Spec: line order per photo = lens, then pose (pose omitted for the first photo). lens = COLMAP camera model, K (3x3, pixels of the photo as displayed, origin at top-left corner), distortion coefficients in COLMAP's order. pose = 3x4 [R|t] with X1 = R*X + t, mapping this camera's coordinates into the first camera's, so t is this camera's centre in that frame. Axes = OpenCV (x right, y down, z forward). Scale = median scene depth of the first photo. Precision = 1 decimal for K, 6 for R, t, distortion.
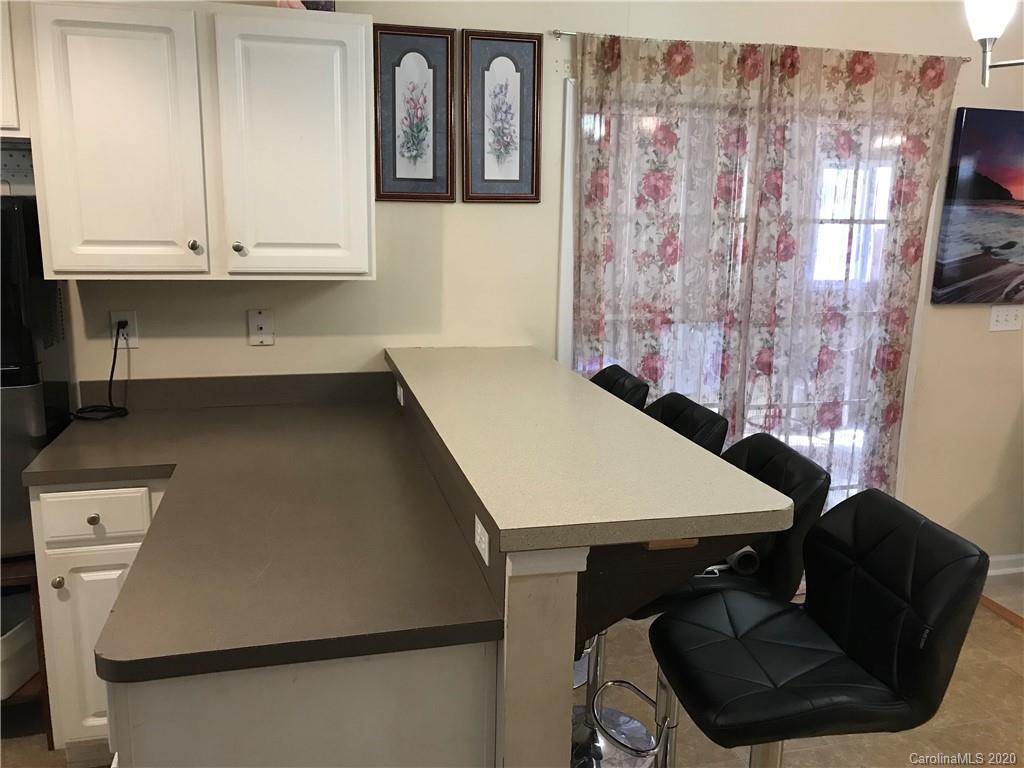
lens RADIAL K [[844.0, 0, 511.3], [0, 844.0, 381.0], [0, 0, 1]] dist [0.015783, -0.004924]
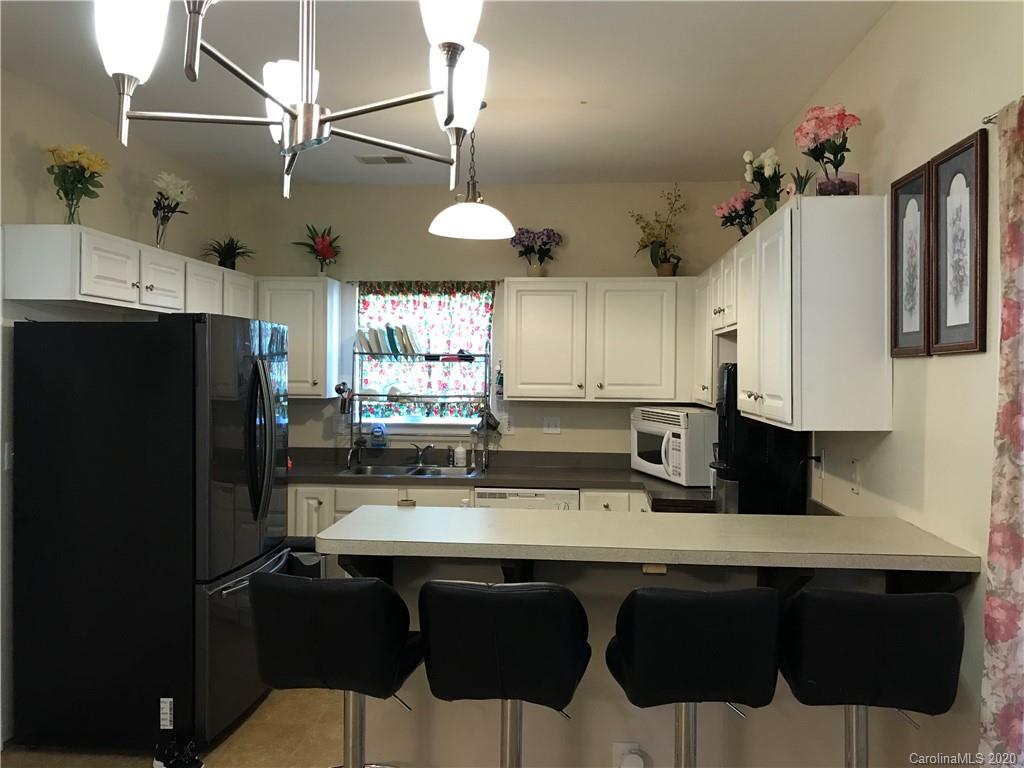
lens RADIAL K [[844.0, 0, 512.2], [0, 844.0, 380.0], [0, 0, 1]] dist [0.015783, -0.004924]
pose [[-0.372256, -0.013844, -0.928027, 0.884302], [-0.209833, 0.975255, 0.069621, -0.164202], [0.904099, 0.220648, -0.365949, 0.961406]]
